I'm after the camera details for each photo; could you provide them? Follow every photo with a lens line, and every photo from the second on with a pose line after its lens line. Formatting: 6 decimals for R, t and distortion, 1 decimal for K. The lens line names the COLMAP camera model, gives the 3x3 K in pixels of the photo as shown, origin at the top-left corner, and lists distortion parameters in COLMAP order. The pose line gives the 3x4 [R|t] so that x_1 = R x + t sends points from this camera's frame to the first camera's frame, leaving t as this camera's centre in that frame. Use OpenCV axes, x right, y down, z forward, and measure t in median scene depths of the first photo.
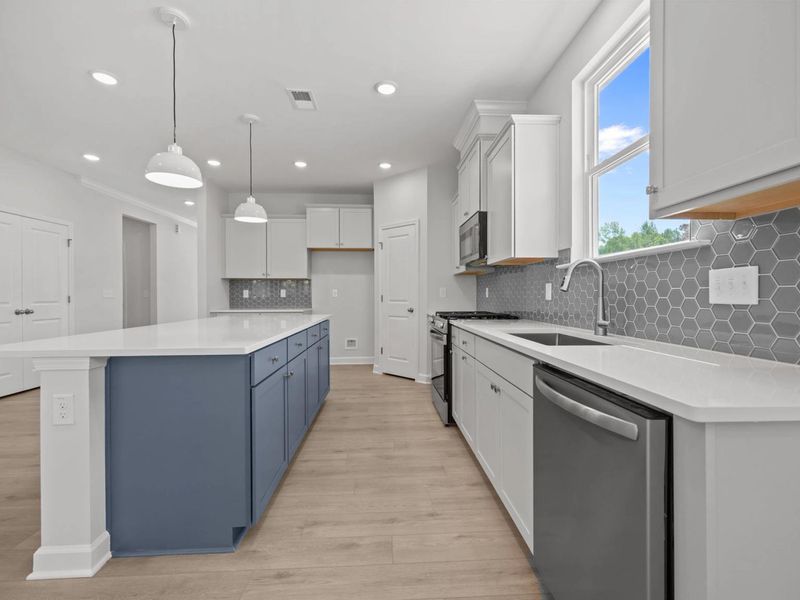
lens RADIAL K [[356.7, 0, 401.9], [0, 356.7, 298.1], [0, 0, 1]] dist [0.002556, 0.000004]
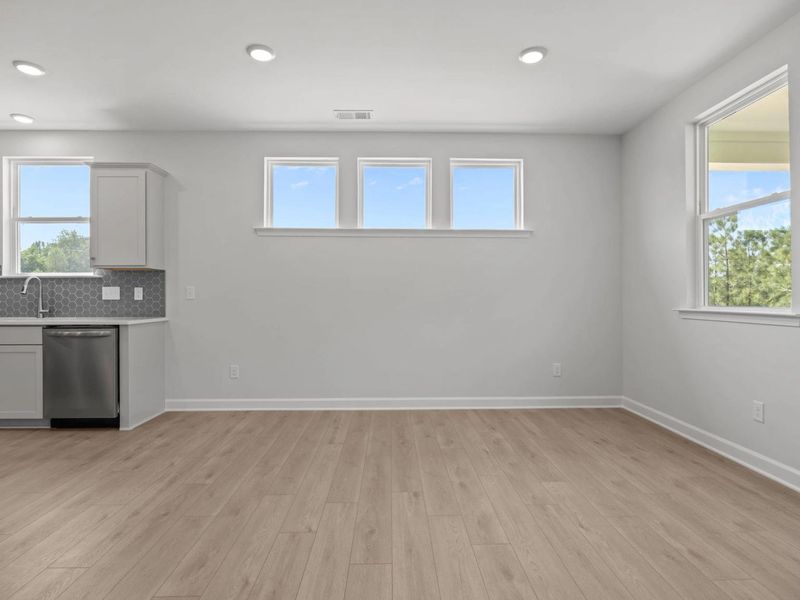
lens RADIAL K [[428.0, 0, 401.1], [0, 428.0, 296.8], [0, 0, 1]] dist [-0.006591, -0.001170]
pose [[0.035703, 0.002580, 0.999359, -1.232113], [0.006927, 0.999972, -0.002829, 0.010341], [-0.999338, 0.007024, 0.035684, -0.736908]]
